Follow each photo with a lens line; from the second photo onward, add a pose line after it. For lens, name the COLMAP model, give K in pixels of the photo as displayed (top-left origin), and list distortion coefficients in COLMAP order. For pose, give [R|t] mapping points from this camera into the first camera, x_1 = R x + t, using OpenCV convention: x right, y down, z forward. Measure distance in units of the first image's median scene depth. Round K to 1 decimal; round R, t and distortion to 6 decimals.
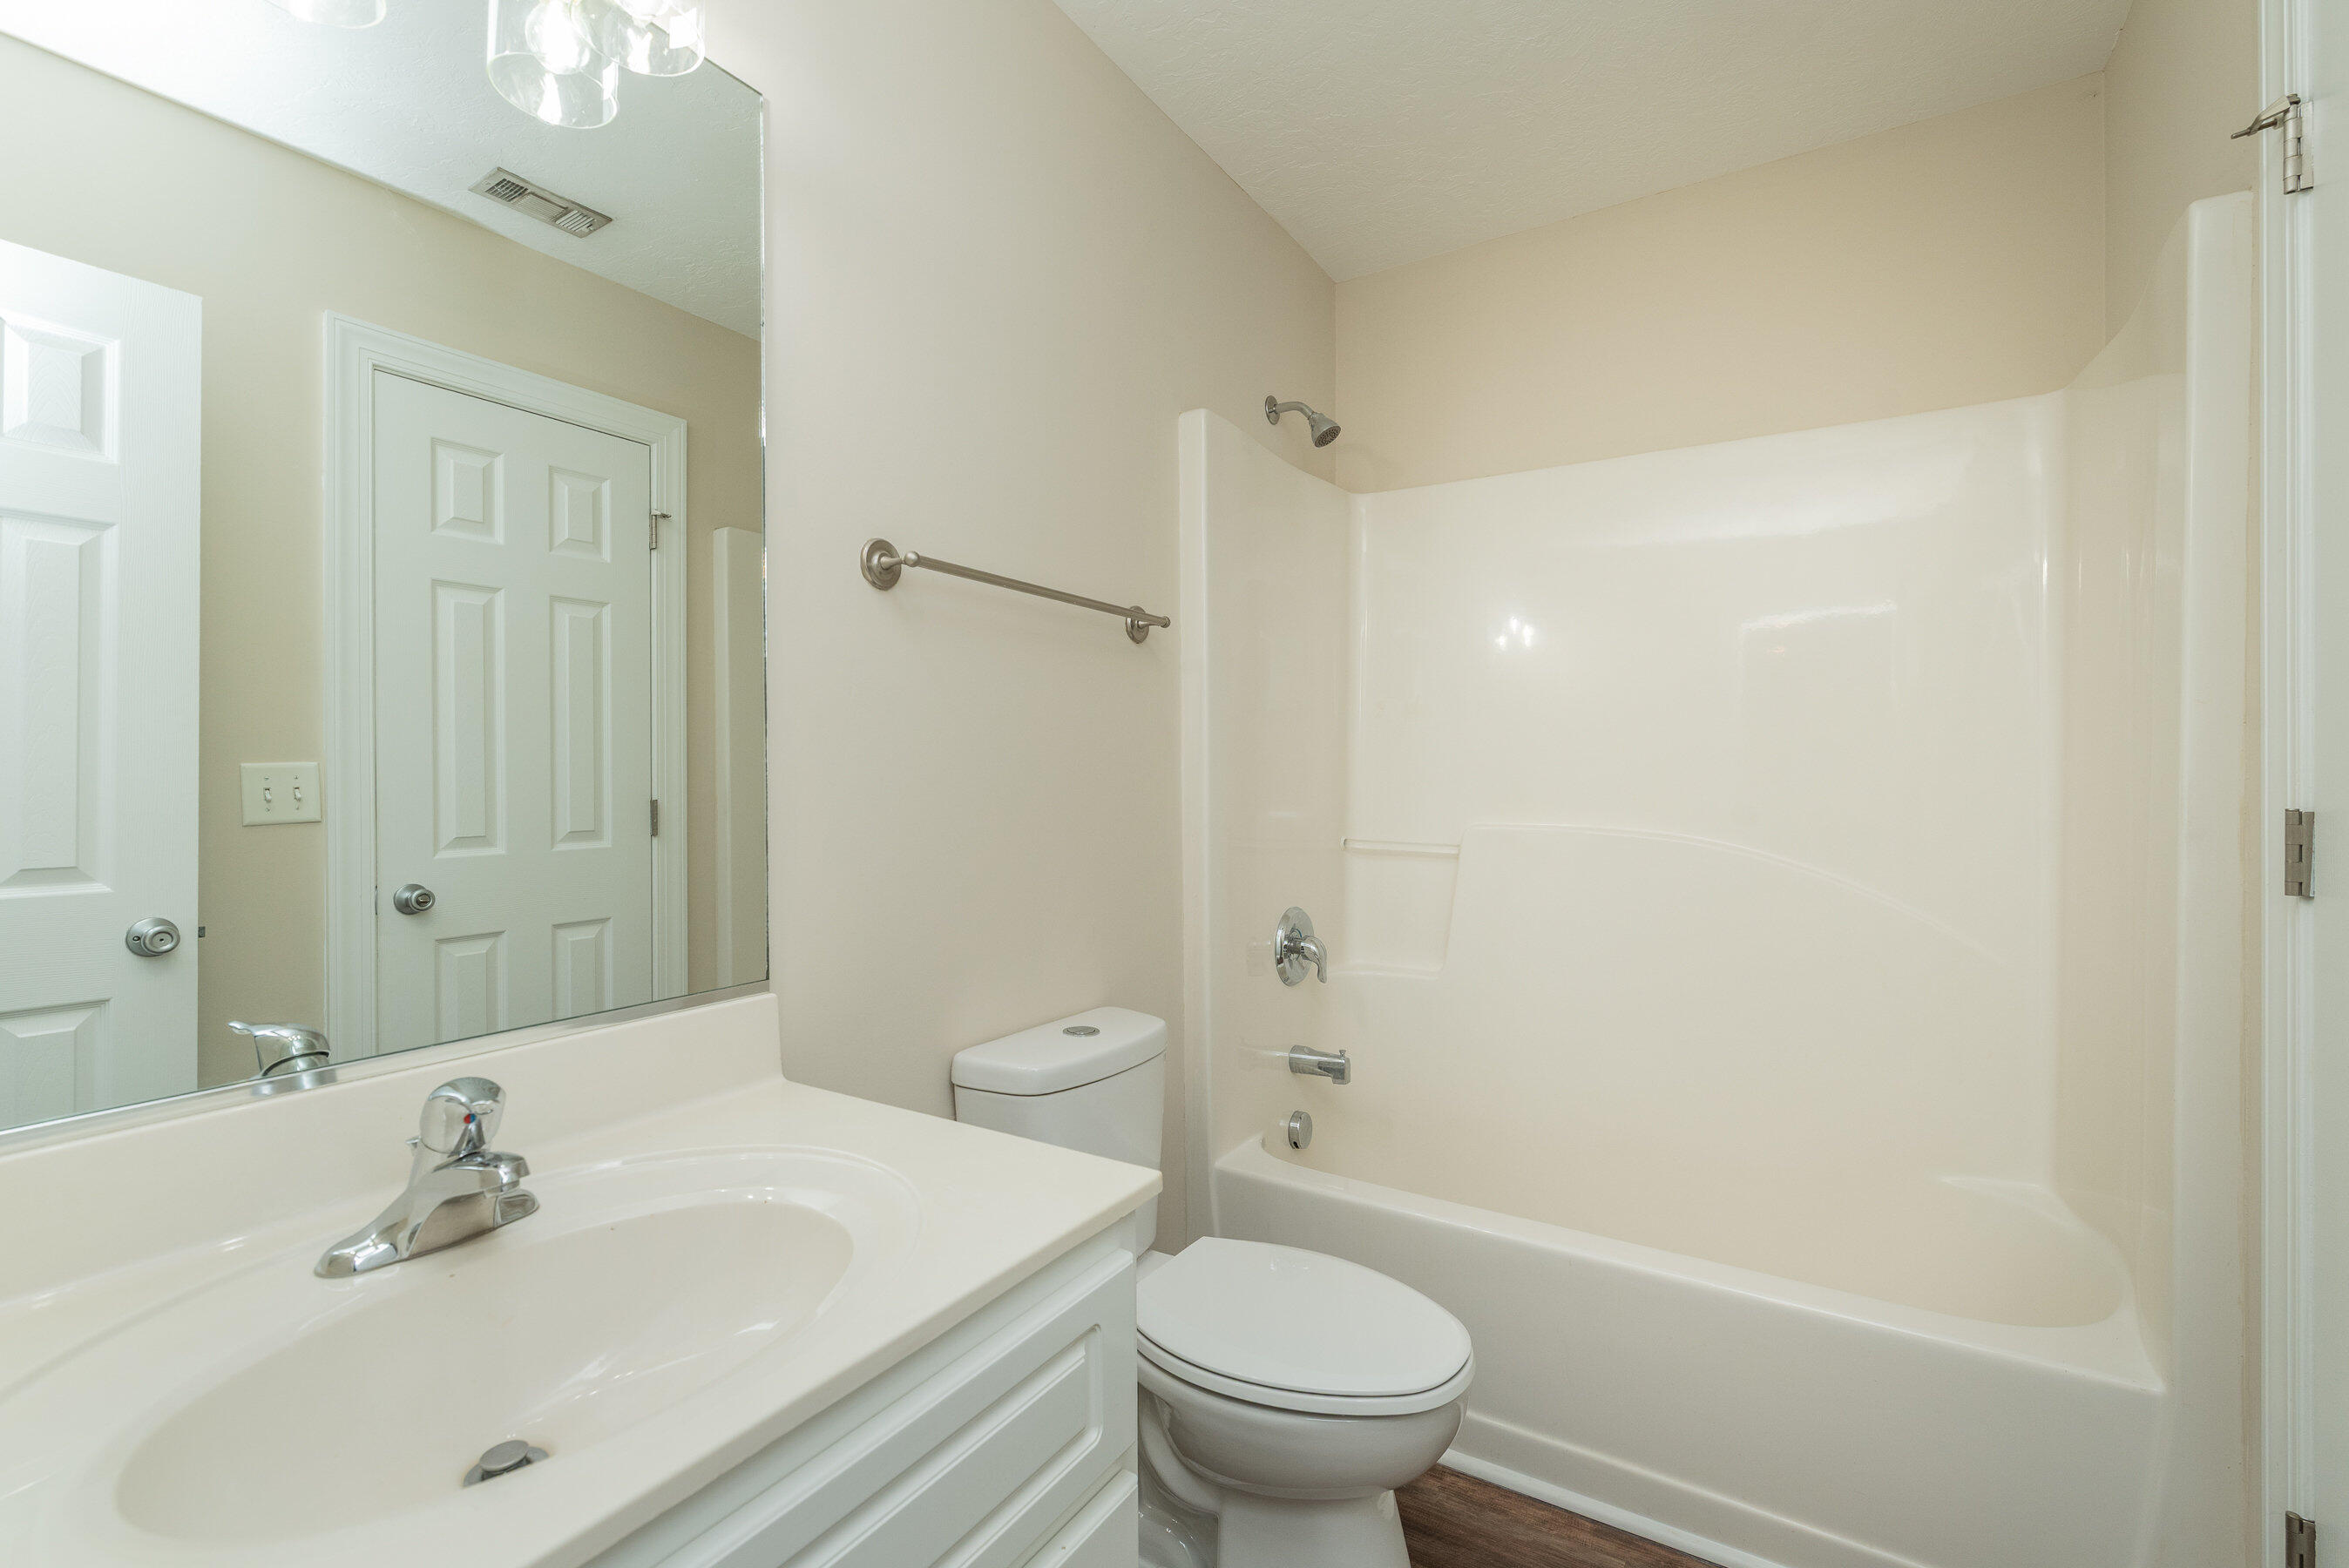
lens RADIAL K [[1018.2, 0, 1159.7], [0, 1018.2, 768.5], [0, 0, 1]] dist [0.001238, -0.000337]
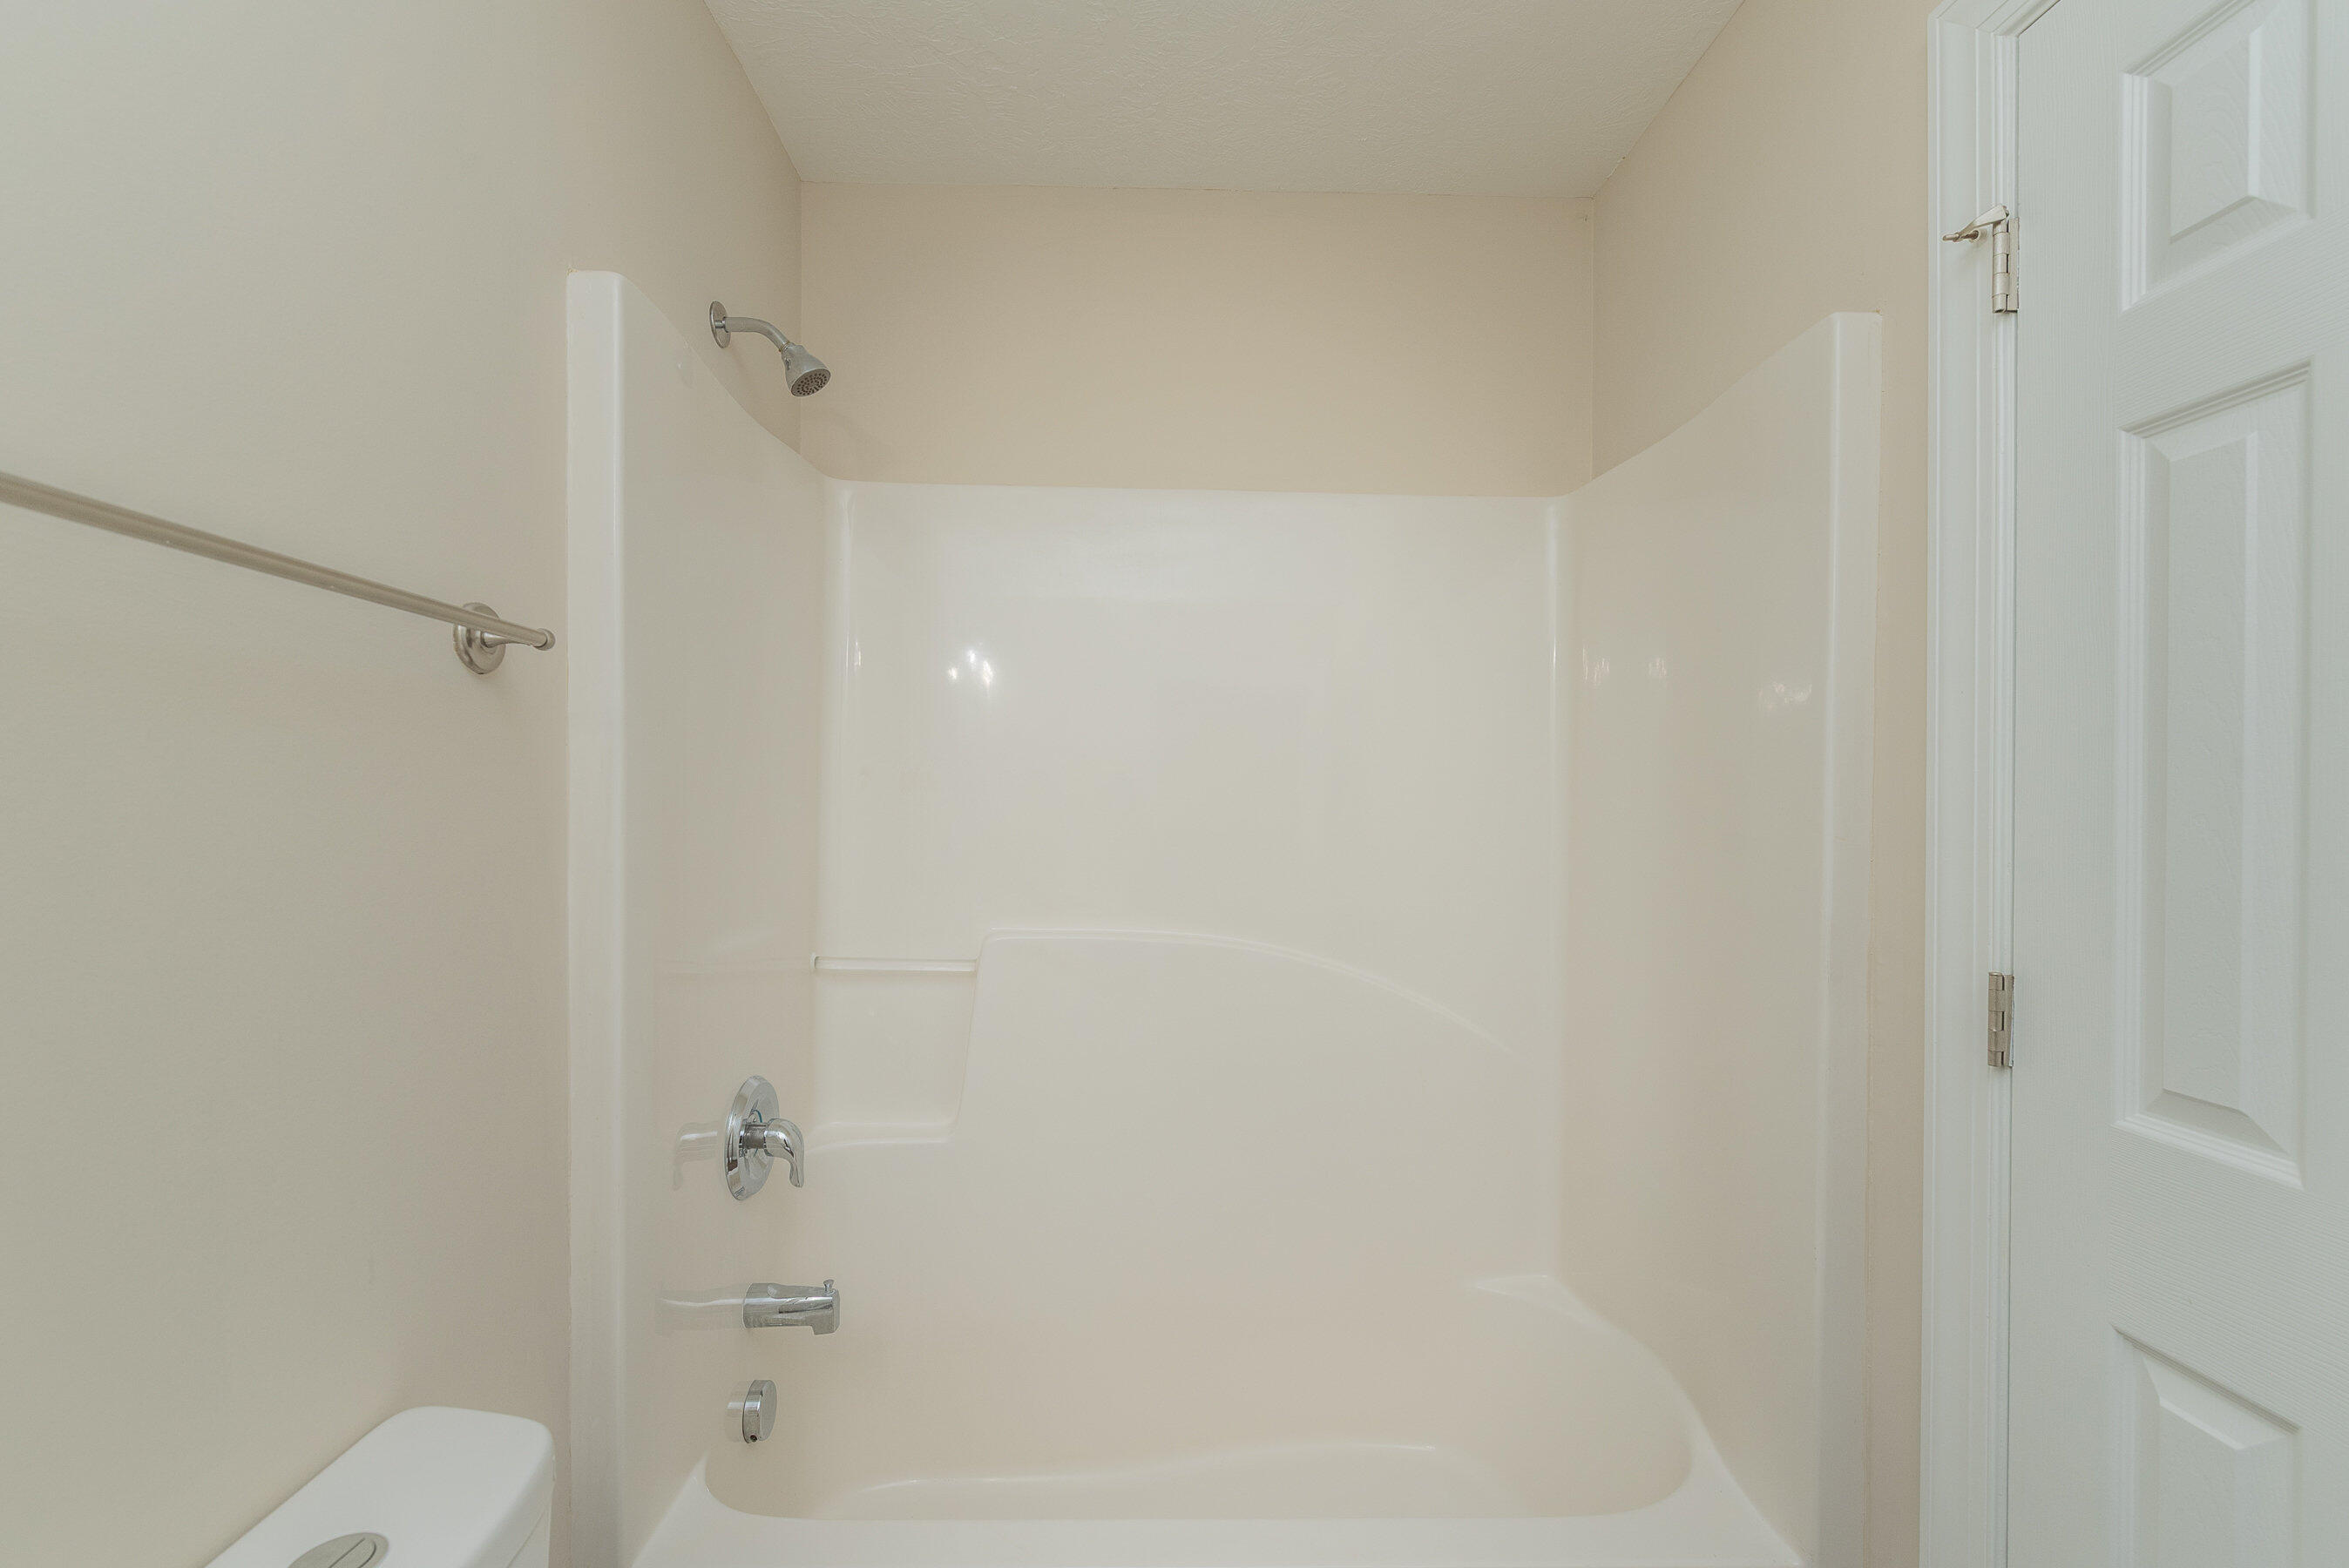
lens RADIAL K [[1018.2, 0, 1167.4], [0, 1018.2, 806.1], [0, 0, 1]] dist [0.001238, -0.000337]
pose [[0.826632, 0.003692, 0.562730, -0.019696], [-0.010568, 0.999904, 0.008963, -0.052439], [-0.562643, -0.013356, 0.826592, 0.302320]]
